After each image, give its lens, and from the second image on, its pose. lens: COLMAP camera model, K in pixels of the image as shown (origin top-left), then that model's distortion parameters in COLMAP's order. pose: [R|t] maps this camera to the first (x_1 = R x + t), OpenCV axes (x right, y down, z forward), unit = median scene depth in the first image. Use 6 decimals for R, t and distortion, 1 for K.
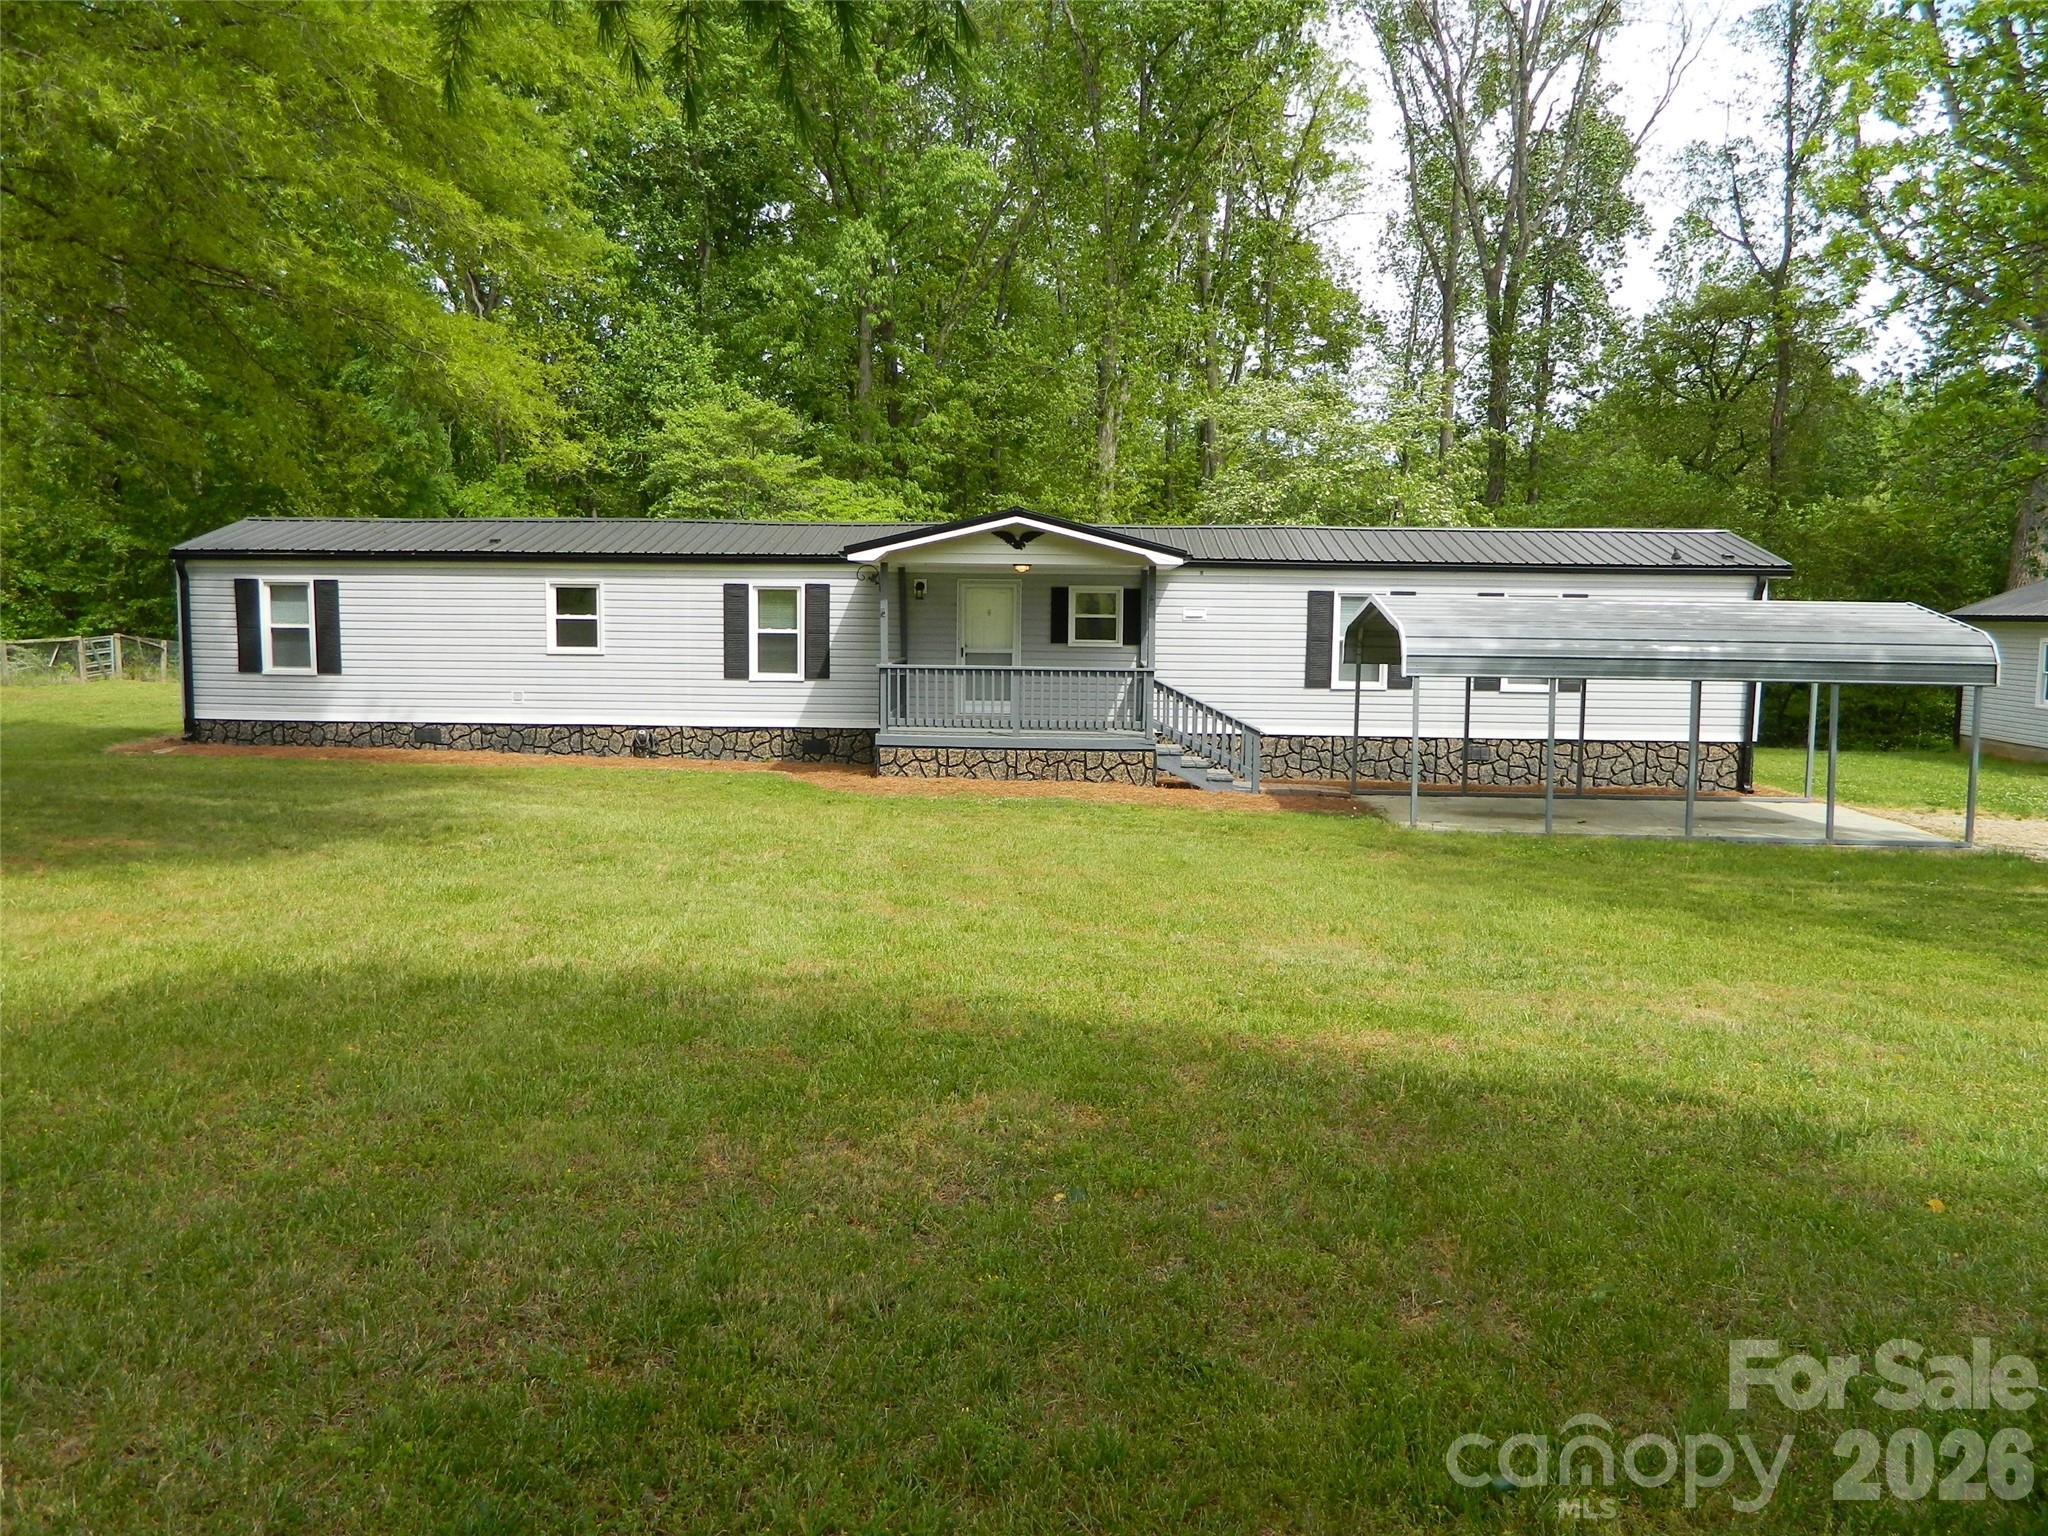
lens RADIAL K [[1486.7, 0, 1024.0], [0, 1486.7, 768.0], [0, 0, 1]] dist [-0.054415, -0.002765]
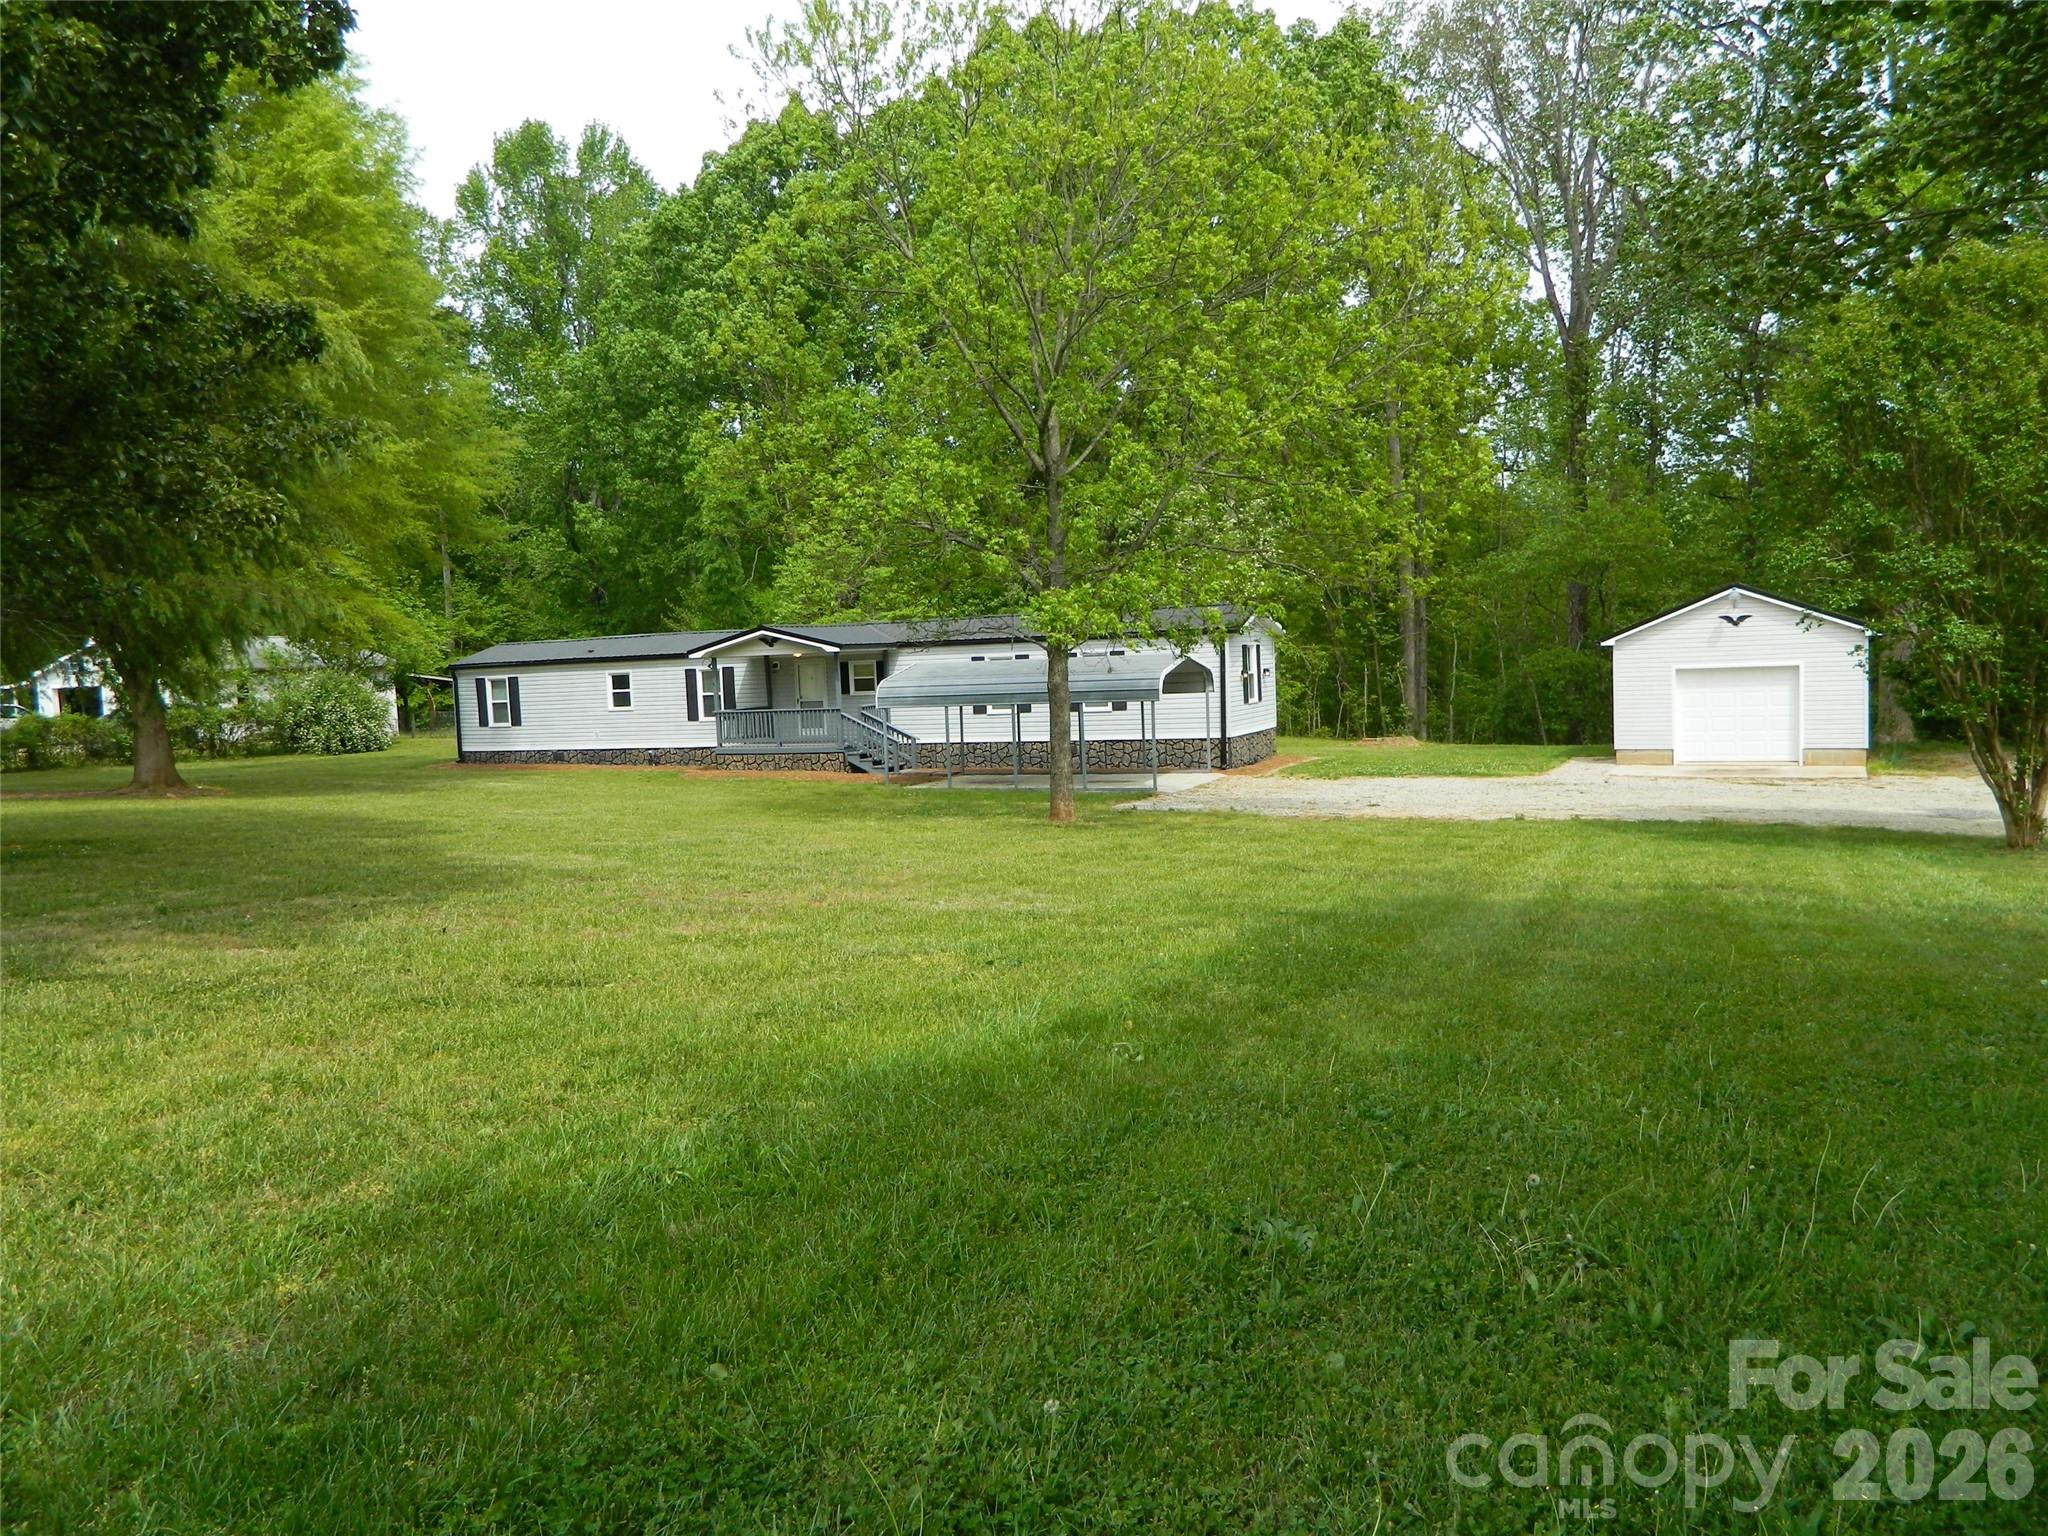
lens RADIAL K [[1486.7, 0, 1024.0], [0, 1486.7, 768.0], [0, 0, 1]] dist [-0.054415, -0.002765]
pose [[0.915449, -0.022729, -0.401791, 0.906570], [0.014419, 0.999615, -0.023694, 0.046106], [0.402175, 0.015897, 0.915425, -0.496655]]
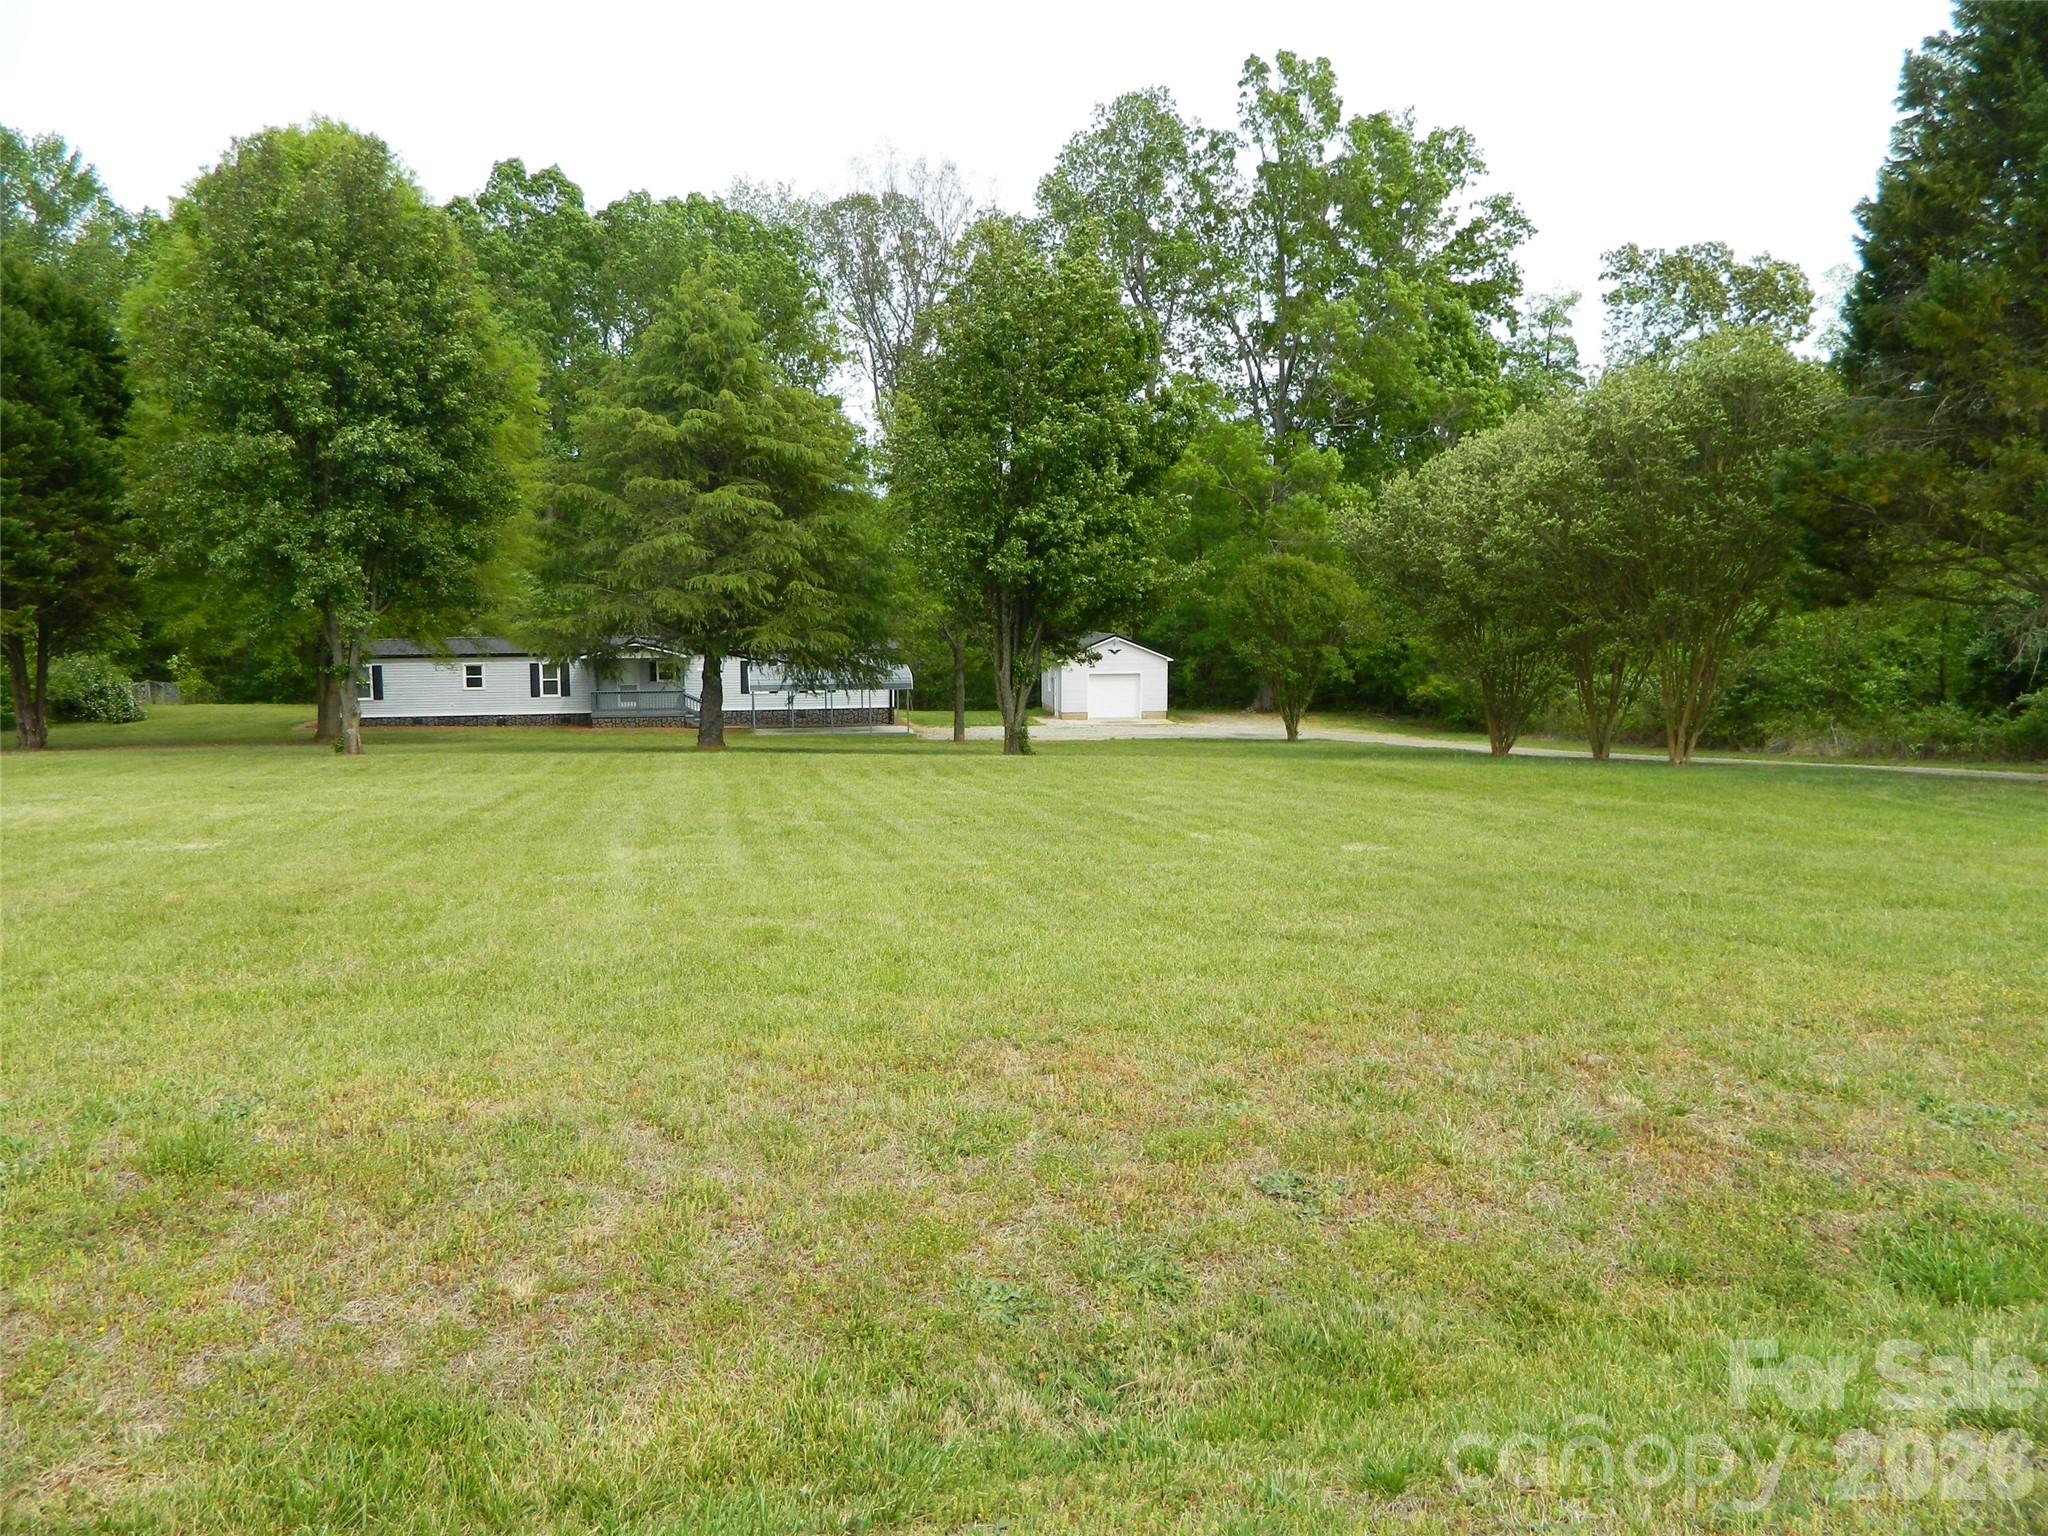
lens RADIAL K [[1486.7, 0, 1024.0], [0, 1486.7, 768.0], [0, 0, 1]] dist [-0.054415, -0.002765]
pose [[0.970886, -0.041737, 0.235880, 0.037551], [0.039255, 0.999113, 0.015210, 0.066940], [-0.236306, -0.005507, 0.971663, -1.928731]]
